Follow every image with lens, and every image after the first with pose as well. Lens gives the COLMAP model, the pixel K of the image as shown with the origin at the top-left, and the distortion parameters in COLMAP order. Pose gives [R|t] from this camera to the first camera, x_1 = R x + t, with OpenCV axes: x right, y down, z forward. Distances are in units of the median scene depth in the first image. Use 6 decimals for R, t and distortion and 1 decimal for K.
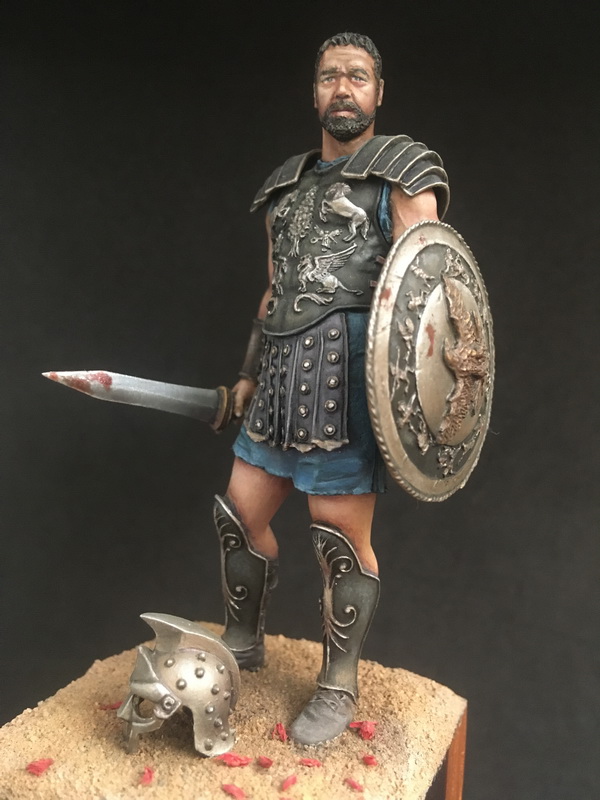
lens RADIAL K [[697.9, 0, 300.0], [0, 697.9, 400.0], [0, 0, 1]] dist [0.090356, -0.223978]
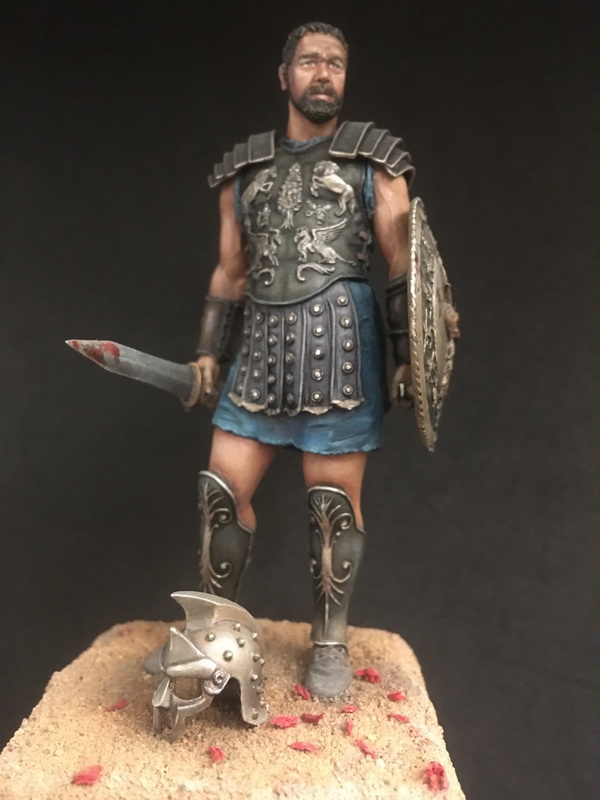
lens RADIAL K [[697.9, 0, 300.0], [0, 697.9, 400.0], [0, 0, 1]] dist [0.090356, -0.223978]
pose [[0.926876, -0.050580, 0.371944, -0.395623], [0.059043, 0.998190, -0.011392, 0.061583], [-0.370694, 0.032520, 0.928185, 0.040284]]
